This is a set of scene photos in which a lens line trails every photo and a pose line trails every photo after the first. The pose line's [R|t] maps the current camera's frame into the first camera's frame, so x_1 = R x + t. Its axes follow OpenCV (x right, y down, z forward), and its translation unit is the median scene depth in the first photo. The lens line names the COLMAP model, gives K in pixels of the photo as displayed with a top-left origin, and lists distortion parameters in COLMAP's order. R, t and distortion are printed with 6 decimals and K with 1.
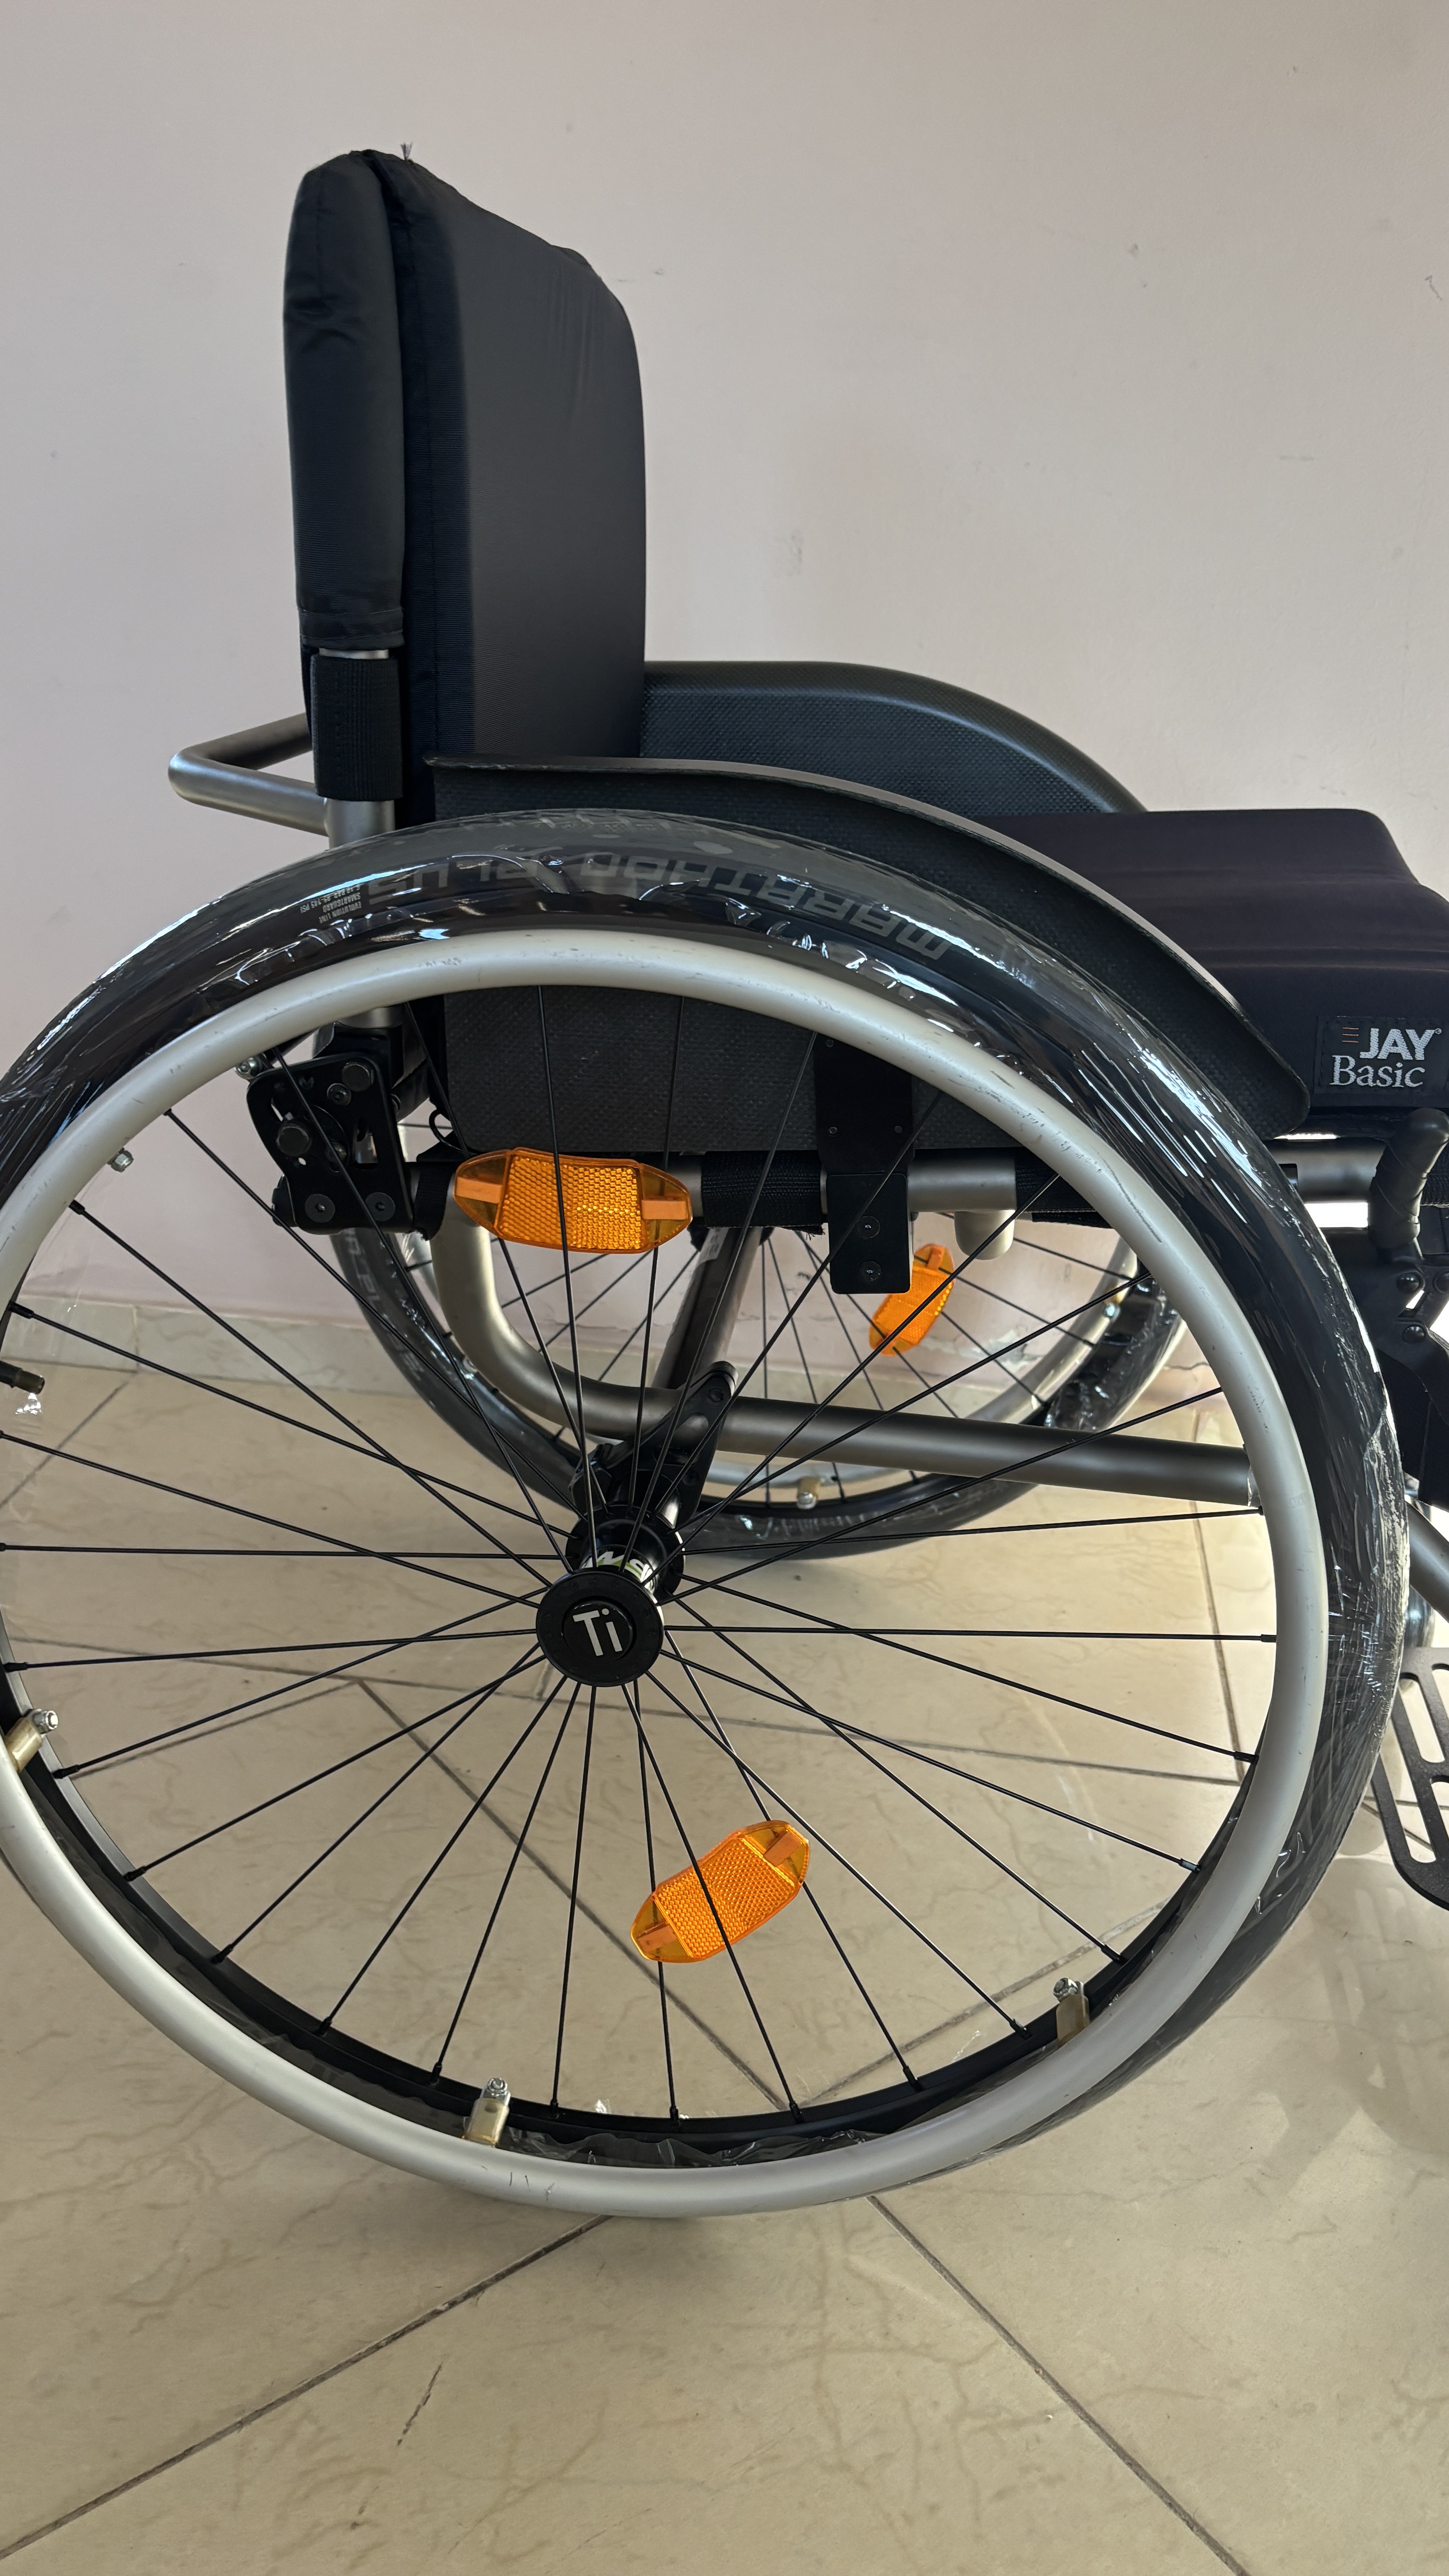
lens RADIAL K [[1952.3, 0, 718.4], [0, 1952.3, 1265.4], [0, 0, 1]] dist [0.021765, -0.017376]
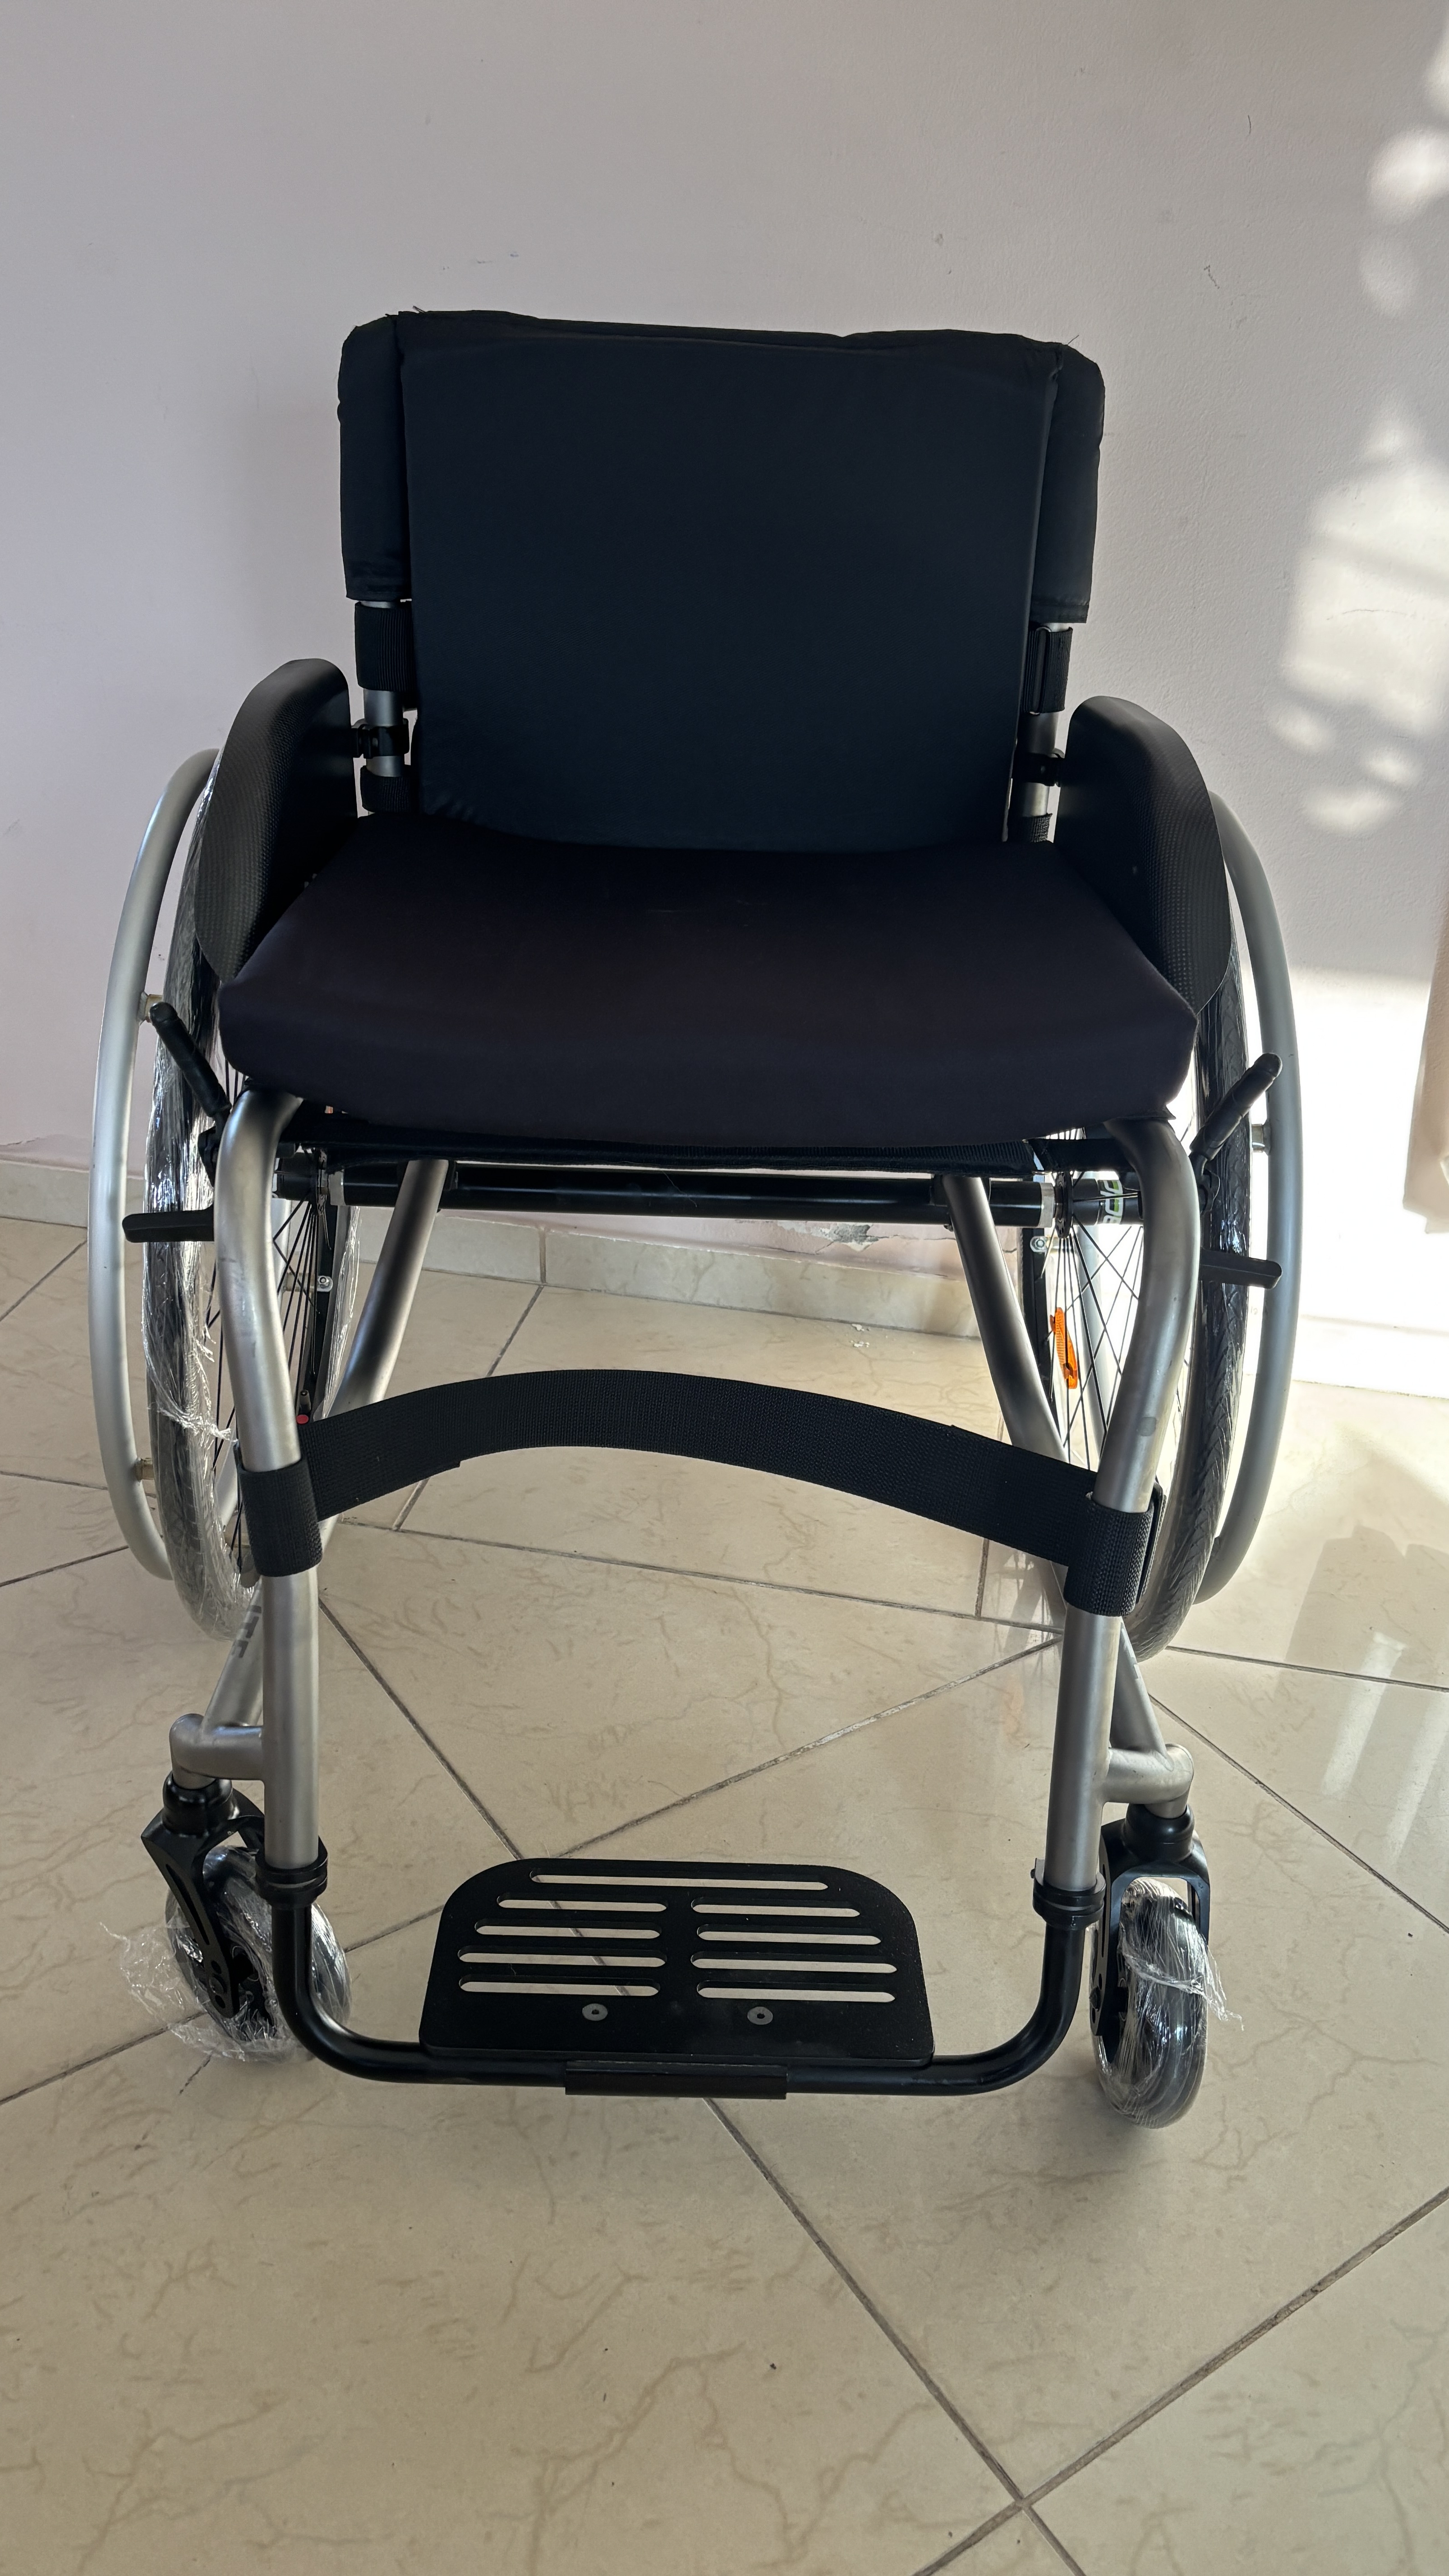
lens RADIAL K [[1952.3, 0, 708.5], [0, 1952.3, 1269.9], [0, 0, 1]] dist [0.021765, -0.017376]
pose [[0.998381, 0.021274, -0.052745, 0.255328], [-0.015640, 0.994348, 0.105011, -0.101072], [0.054681, -0.104016, 0.993071, -0.244791]]
